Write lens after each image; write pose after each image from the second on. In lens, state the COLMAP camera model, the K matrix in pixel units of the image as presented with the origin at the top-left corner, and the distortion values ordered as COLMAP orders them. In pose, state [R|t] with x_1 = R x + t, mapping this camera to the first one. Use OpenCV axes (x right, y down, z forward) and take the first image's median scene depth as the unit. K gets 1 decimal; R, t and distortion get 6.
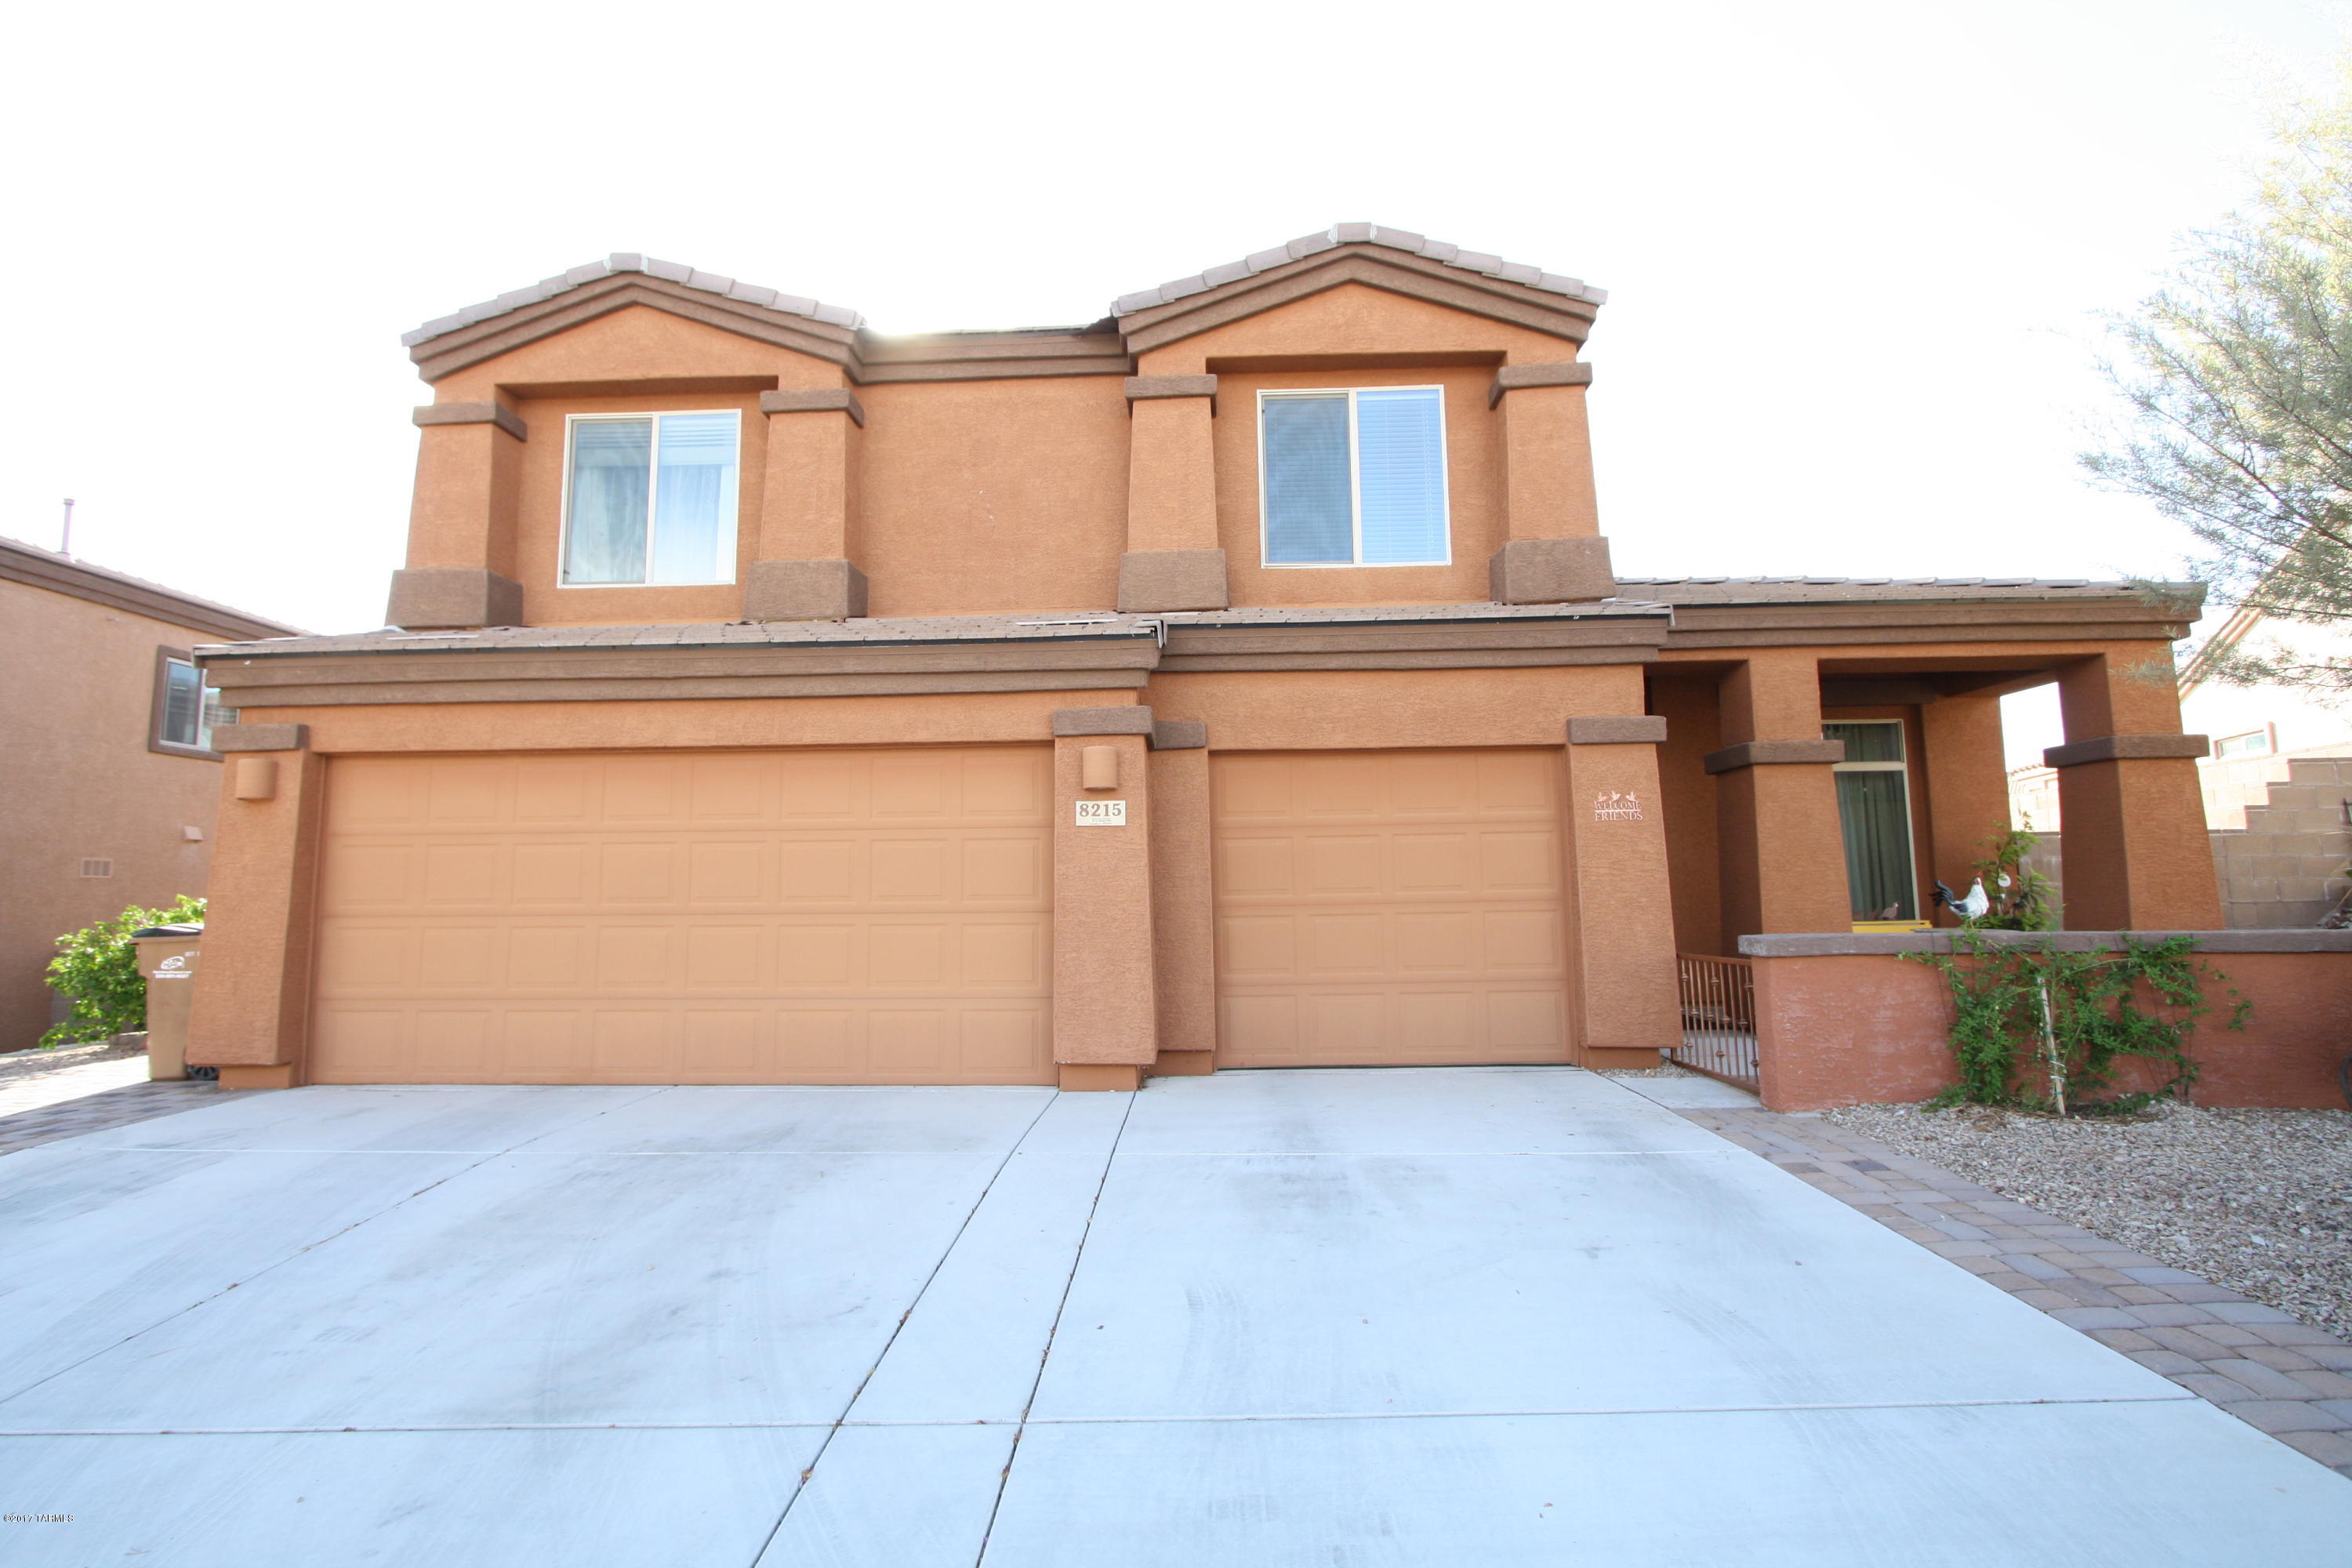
lens RADIAL K [[1099.0, 0, 1166.3], [0, 1099.0, 777.1], [0, 0, 1]] dist [-0.020626, 0.002704]
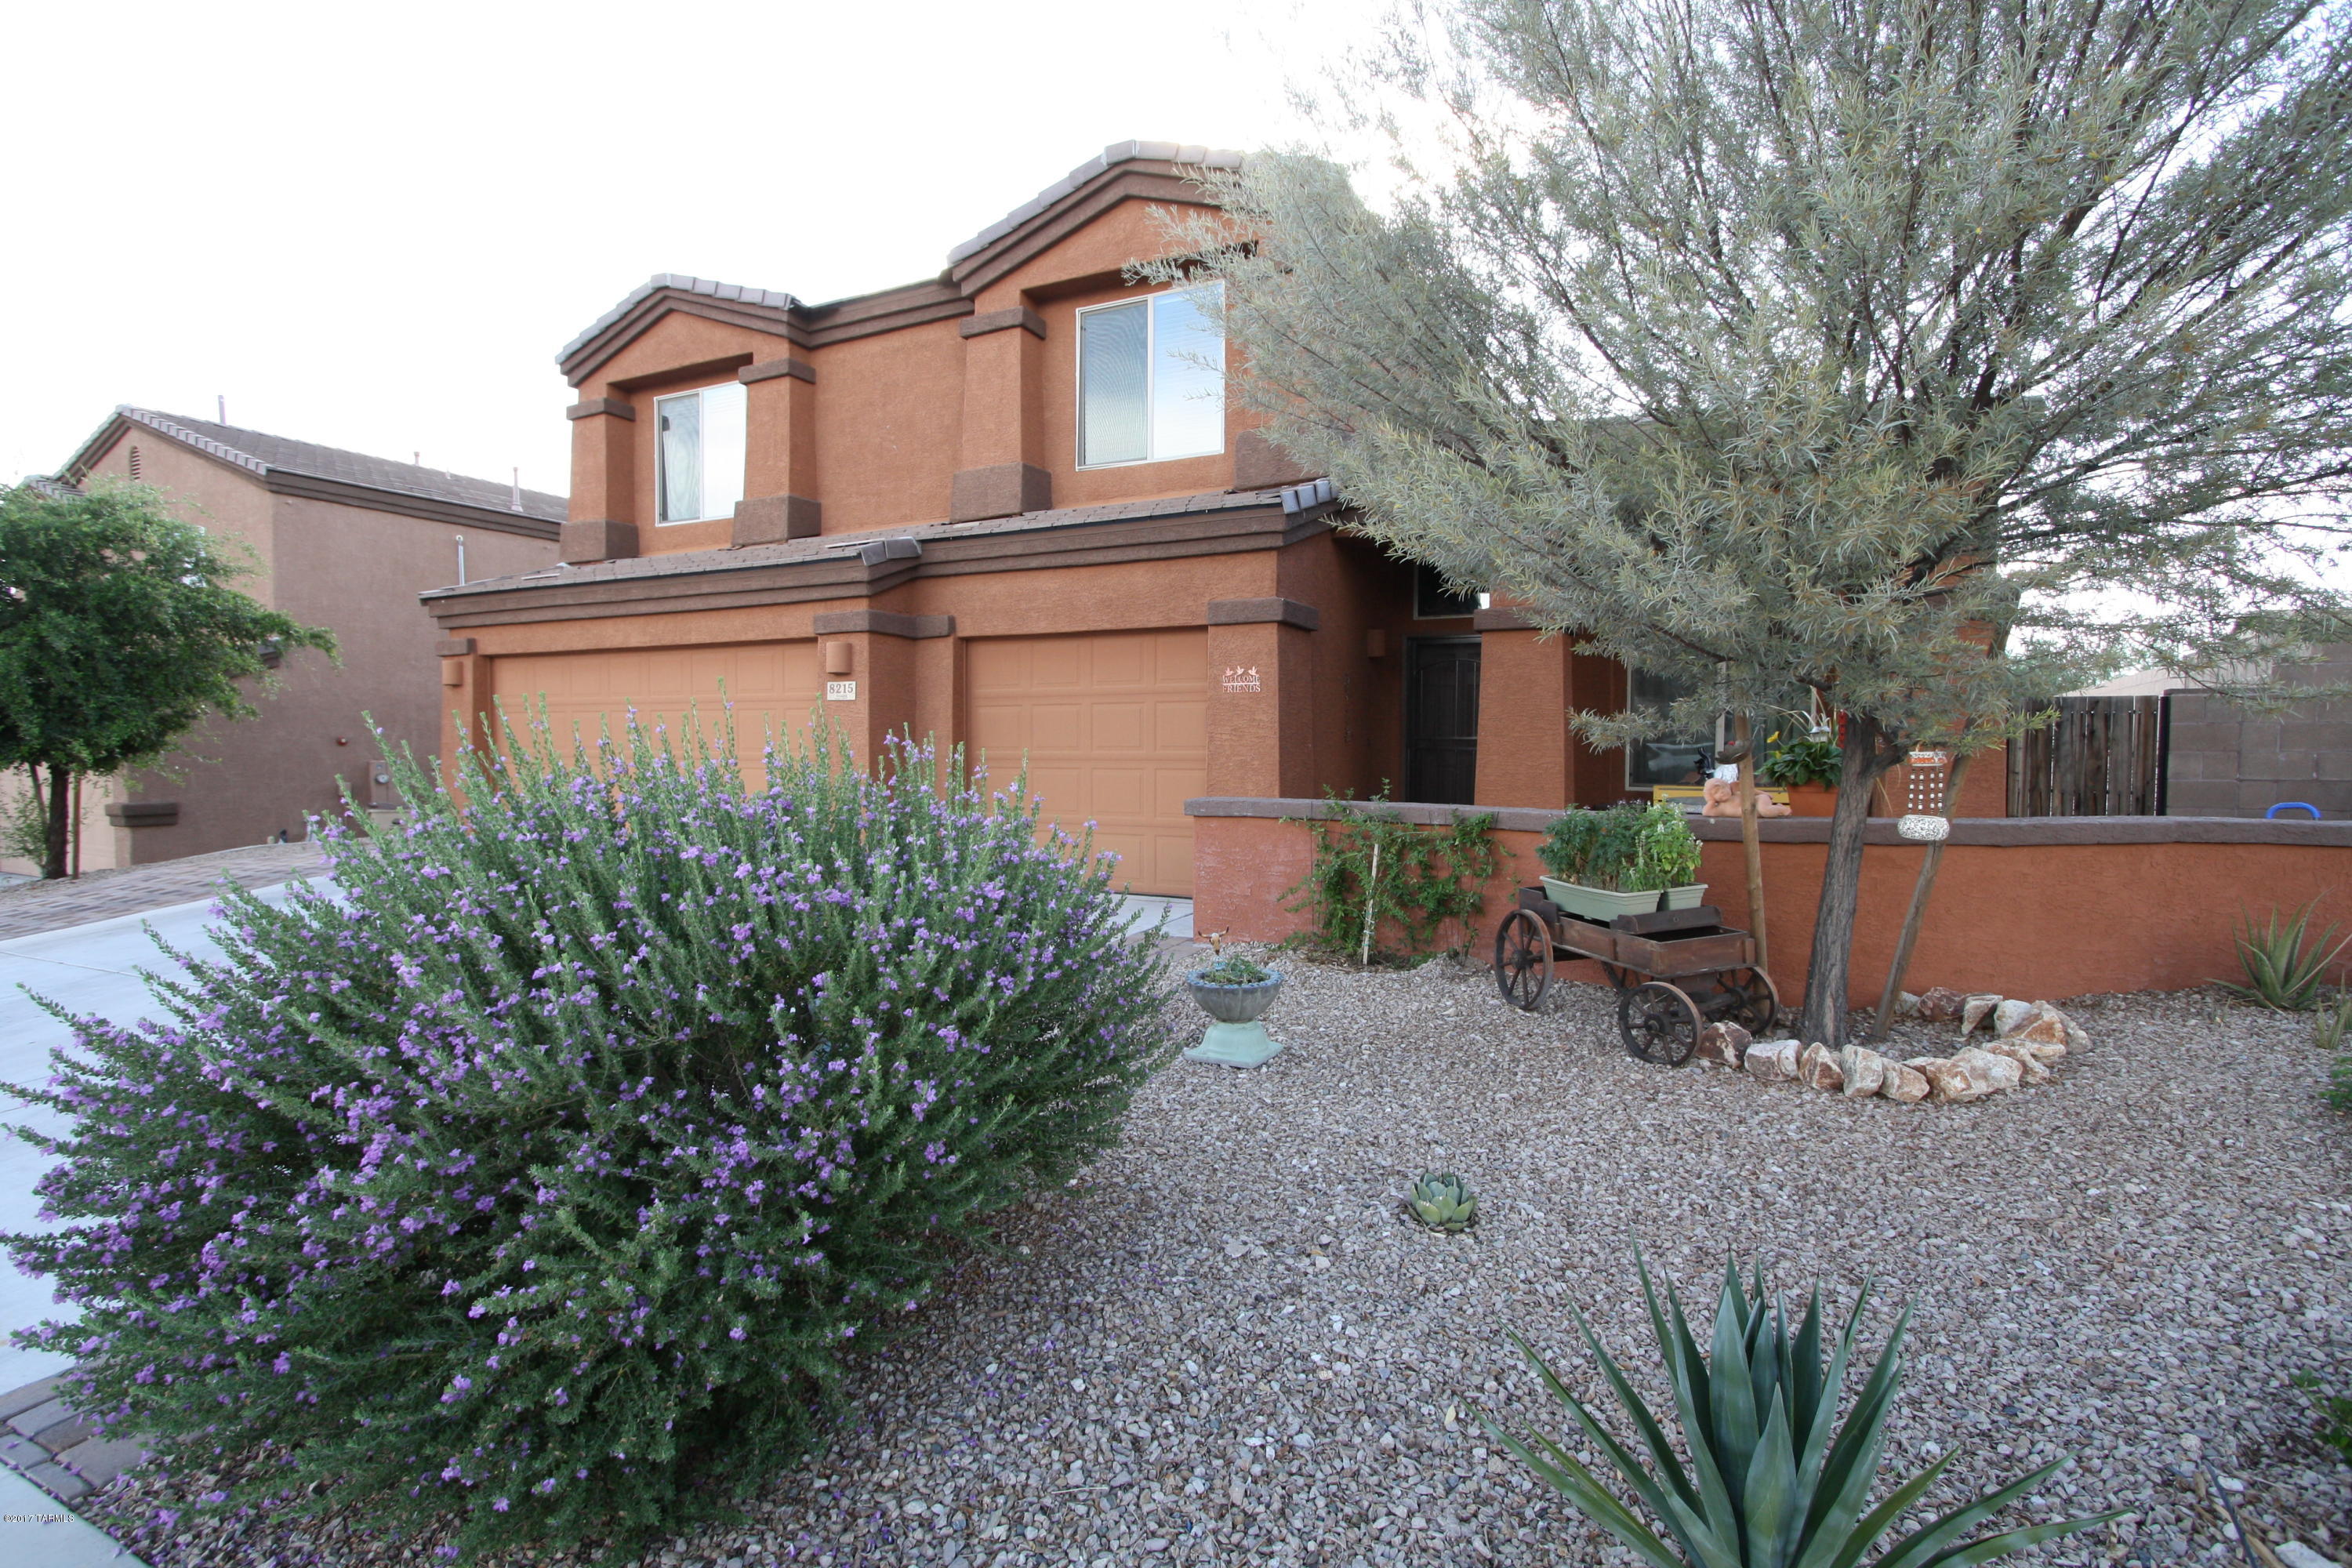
lens RADIAL K [[1099.0, 0, 1166.3], [0, 1099.0, 777.1], [0, 0, 1]] dist [-0.020626, 0.002704]
pose [[0.914187, 0.024409, -0.404557, 0.653145], [0.027705, 0.992086, 0.122463, -0.011764], [0.404345, -0.123163, 0.906276, -0.044368]]
